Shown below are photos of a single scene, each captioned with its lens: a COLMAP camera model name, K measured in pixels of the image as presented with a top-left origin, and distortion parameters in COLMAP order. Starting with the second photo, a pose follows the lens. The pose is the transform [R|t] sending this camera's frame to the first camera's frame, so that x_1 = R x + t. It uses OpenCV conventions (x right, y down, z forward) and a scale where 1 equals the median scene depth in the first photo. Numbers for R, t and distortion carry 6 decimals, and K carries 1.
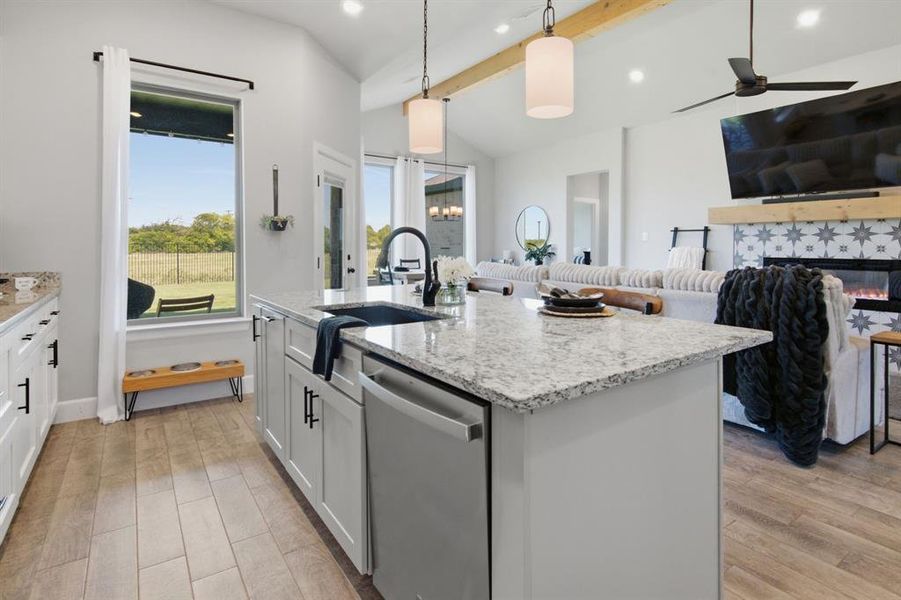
lens RADIAL K [[472.3, 0, 455.0], [0, 472.3, 252.4], [0, 0, 1]] dist [0.000229, 0.001914]
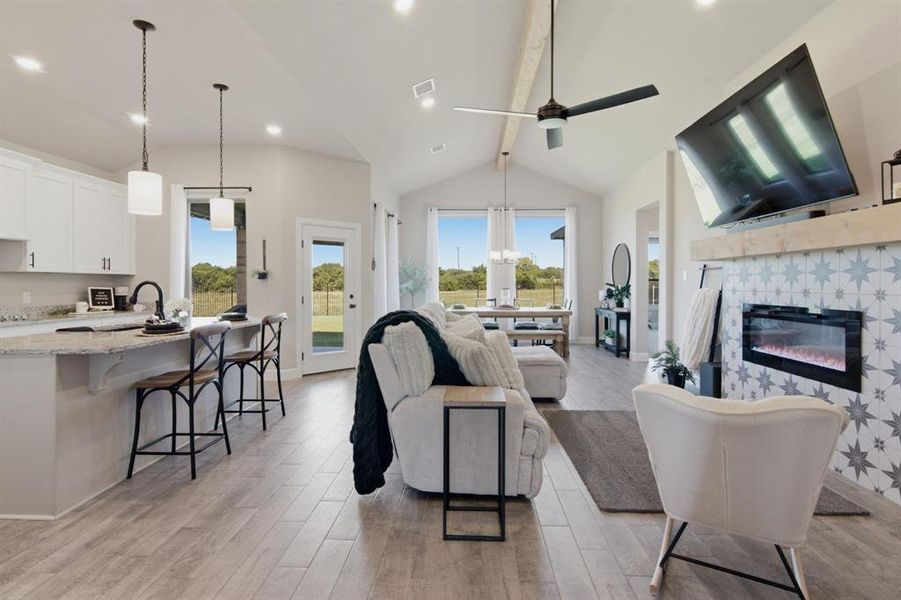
lens RADIAL K [[449.2, 0, 451.8], [0, 449.2, 284.7], [0, 0, 1]] dist [0.001790, -0.000401]
pose [[0.797268, -0.003355, -0.603616, 0.762420], [-0.003553, 0.999941, -0.010251, -0.011110], [0.603615, 0.010317, 0.797209, 0.145420]]
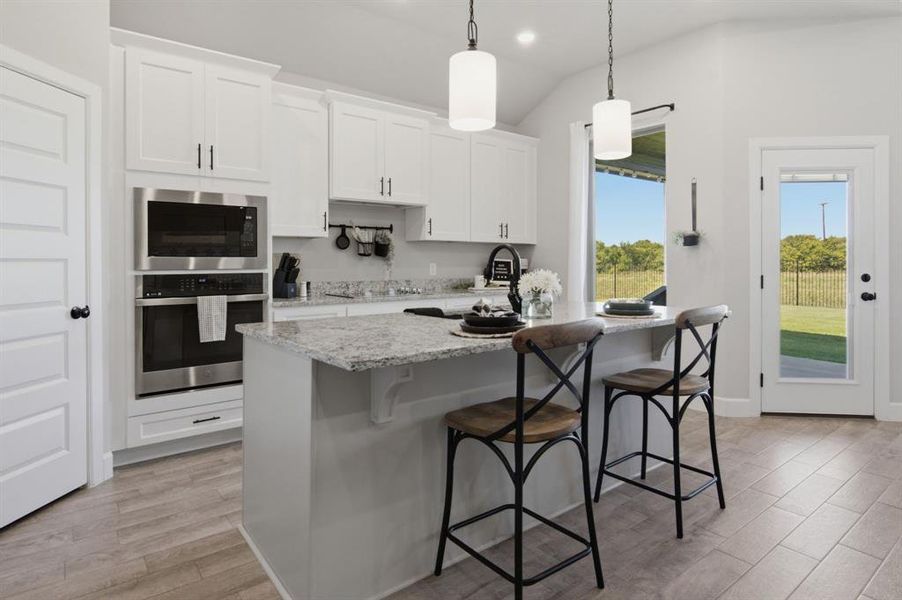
lens RADIAL K [[499.4, 0, 453.5], [0, 499.4, 264.3], [0, 0, 1]] dist [-0.003609, -0.000541]
pose [[0.056217, 0.001458, -0.998418, 0.468144], [-0.013536, 0.999908, 0.000698, -0.001483], [0.998327, 0.013475, 0.056231, 0.339877]]
